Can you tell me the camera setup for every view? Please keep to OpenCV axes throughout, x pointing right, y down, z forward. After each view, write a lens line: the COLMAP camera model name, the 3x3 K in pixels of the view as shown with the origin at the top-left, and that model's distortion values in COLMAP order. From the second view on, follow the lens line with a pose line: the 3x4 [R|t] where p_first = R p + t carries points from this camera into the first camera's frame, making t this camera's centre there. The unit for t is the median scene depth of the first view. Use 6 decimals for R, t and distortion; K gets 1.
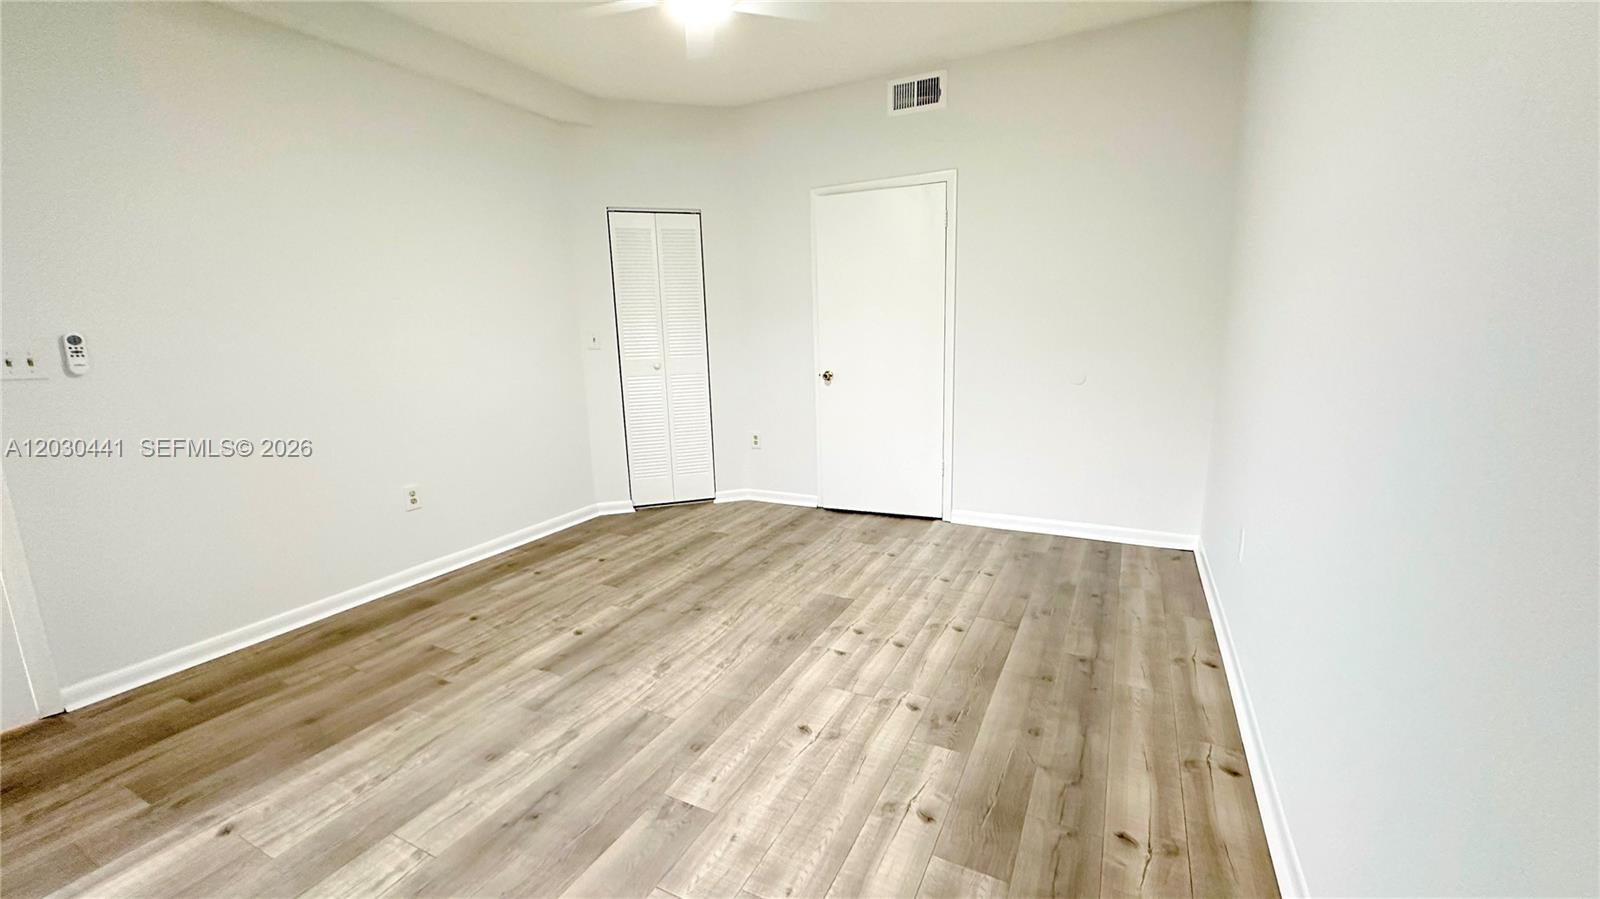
lens RADIAL K [[635.4, 0, 800.0], [0, 635.4, 449.5], [0, 0, 1]] dist [0.000899, 0.000074]
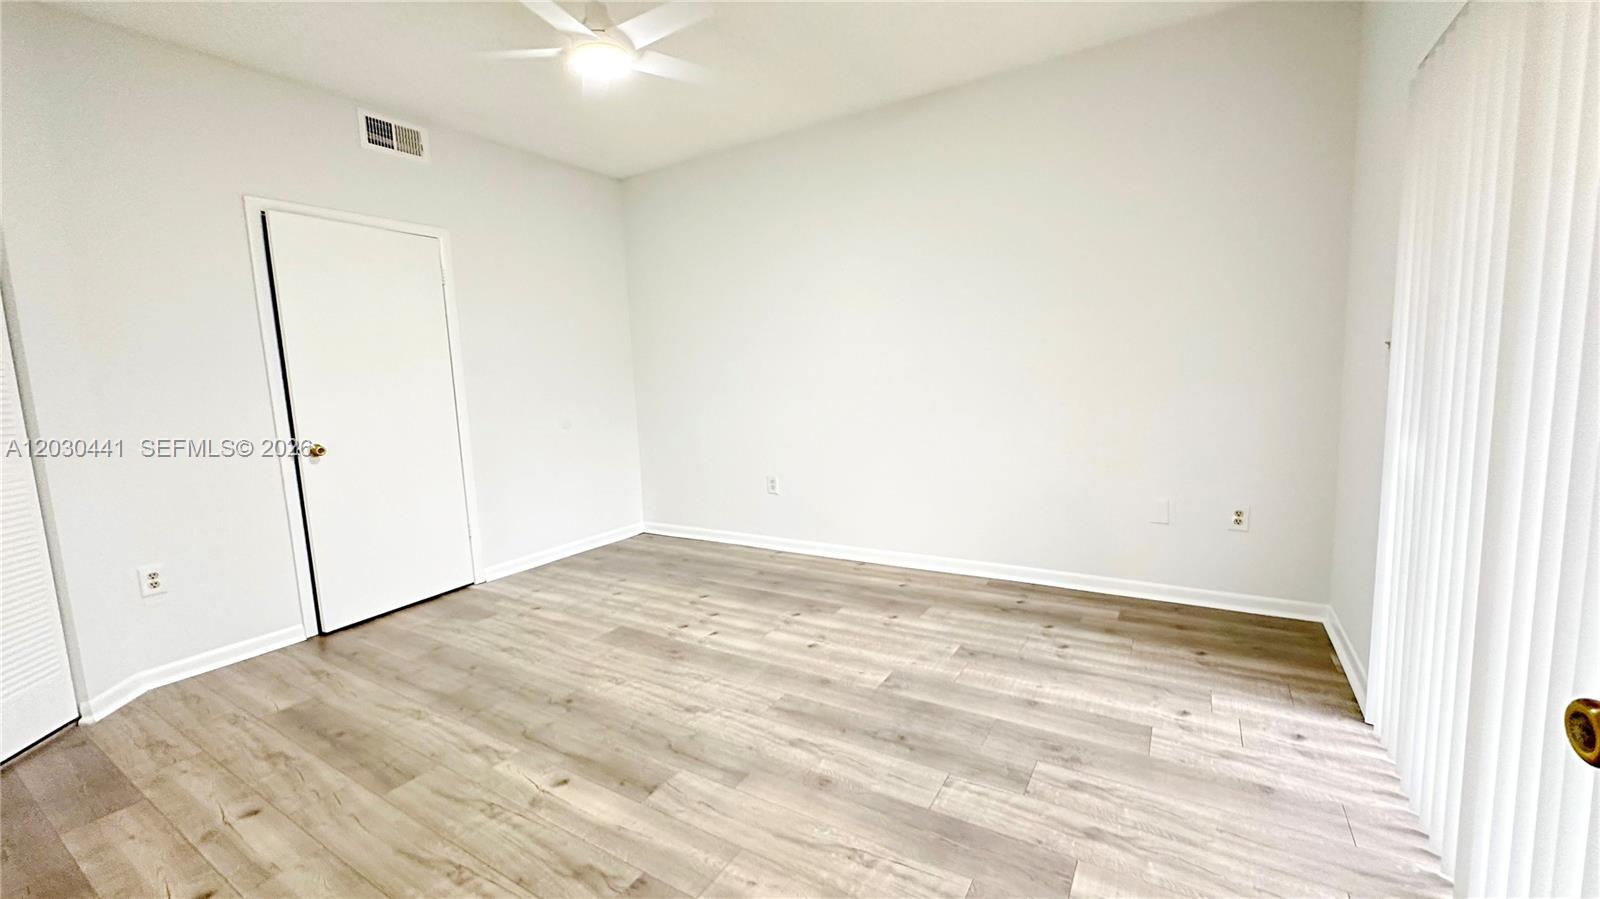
lens RADIAL K [[635.4, 0, 800.0], [0, 635.4, 449.5], [0, 0, 1]] dist [0.000899, 0.000074]
pose [[0.081818, -0.096025, 0.992011, -1.099914], [0.225641, 0.971288, 0.075409, -0.078276], [-0.970769, 0.217669, 0.101136, 0.639191]]
